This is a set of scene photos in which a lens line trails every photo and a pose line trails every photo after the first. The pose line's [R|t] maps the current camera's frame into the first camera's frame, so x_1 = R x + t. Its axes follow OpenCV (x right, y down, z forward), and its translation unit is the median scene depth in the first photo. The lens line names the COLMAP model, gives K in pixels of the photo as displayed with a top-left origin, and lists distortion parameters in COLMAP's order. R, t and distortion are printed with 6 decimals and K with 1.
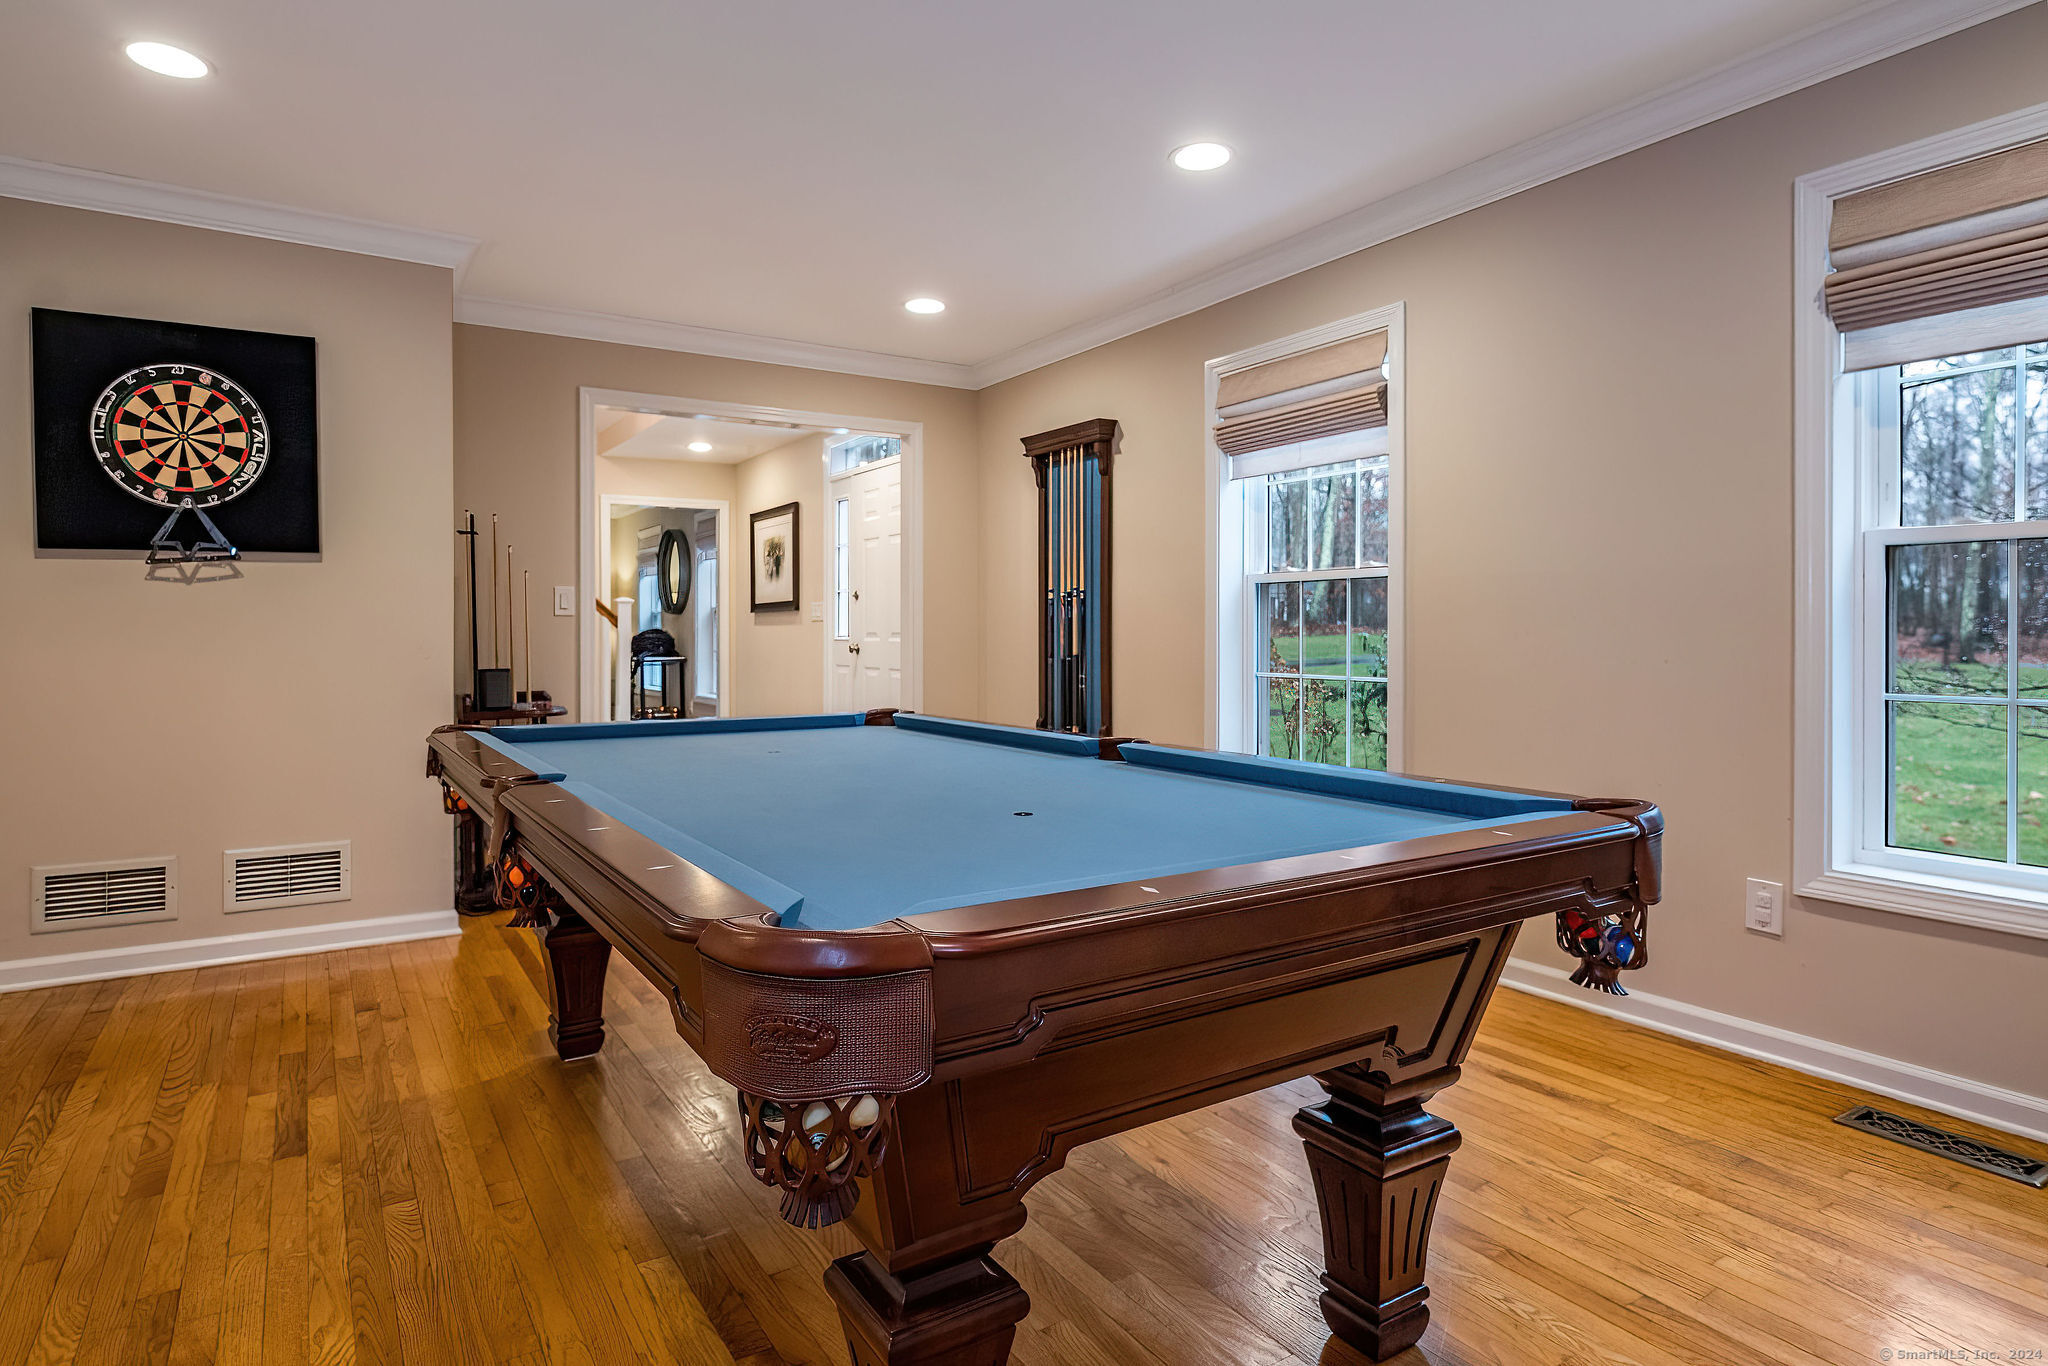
lens RADIAL K [[1106.7, 0, 1025.4], [0, 1106.7, 667.8], [0, 0, 1]] dist [0.000930, 0.000789]
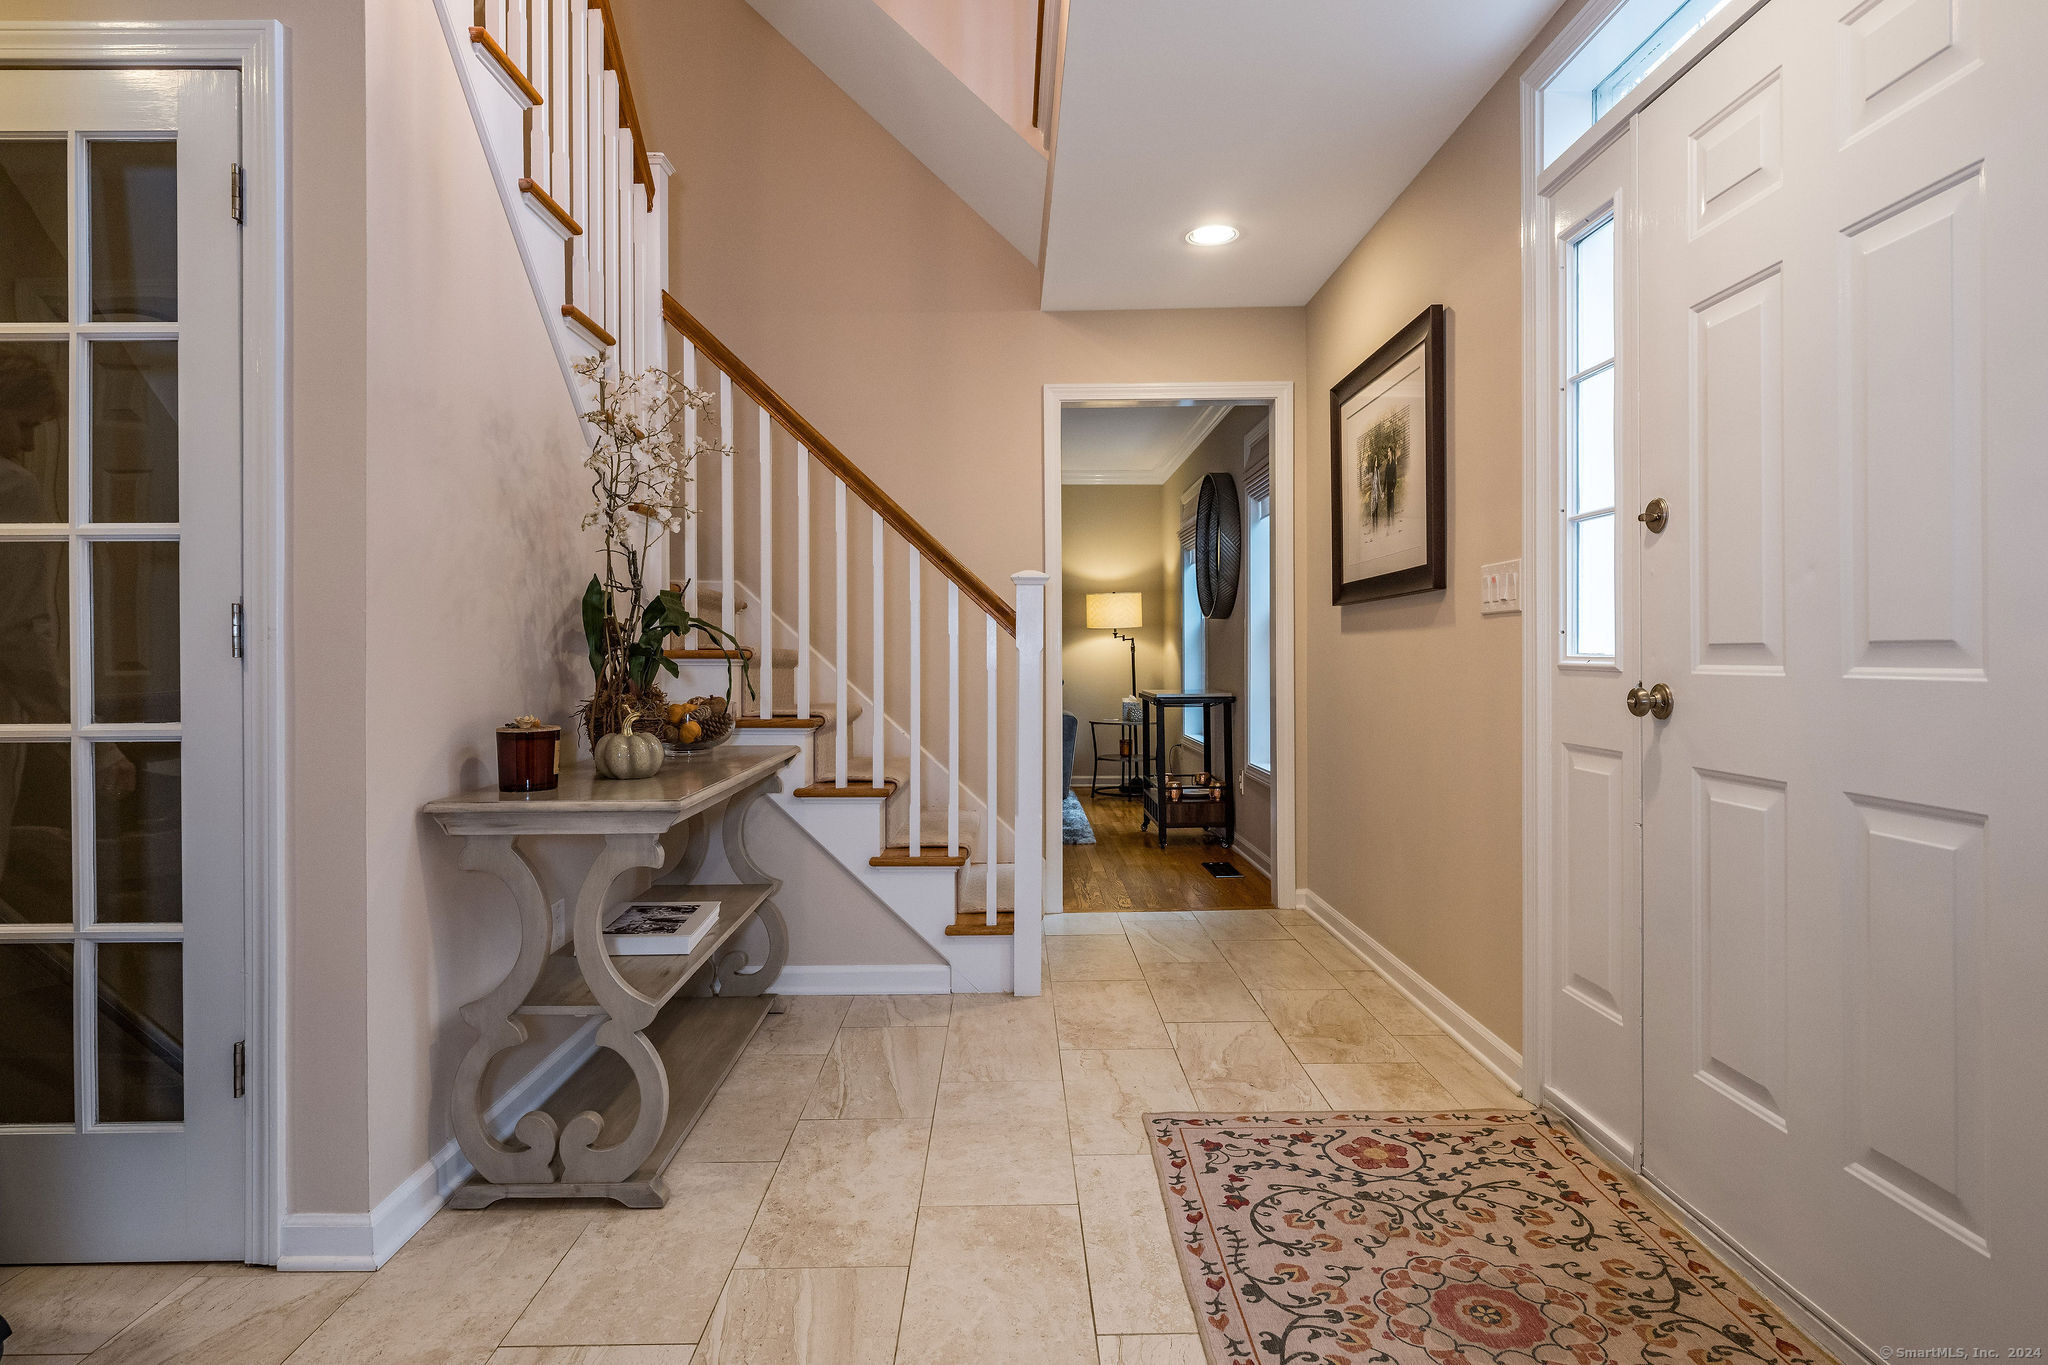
lens RADIAL K [[1106.7, 0, 1025.4], [0, 1106.7, 671.2], [0, 0, 1]] dist [0.000930, 0.000789]
pose [[0.848463, 0.003725, -0.529242, -0.120780], [-0.011080, 0.999881, -0.010725, -0.017205], [0.529139, 0.014964, 0.848403, 0.579674]]
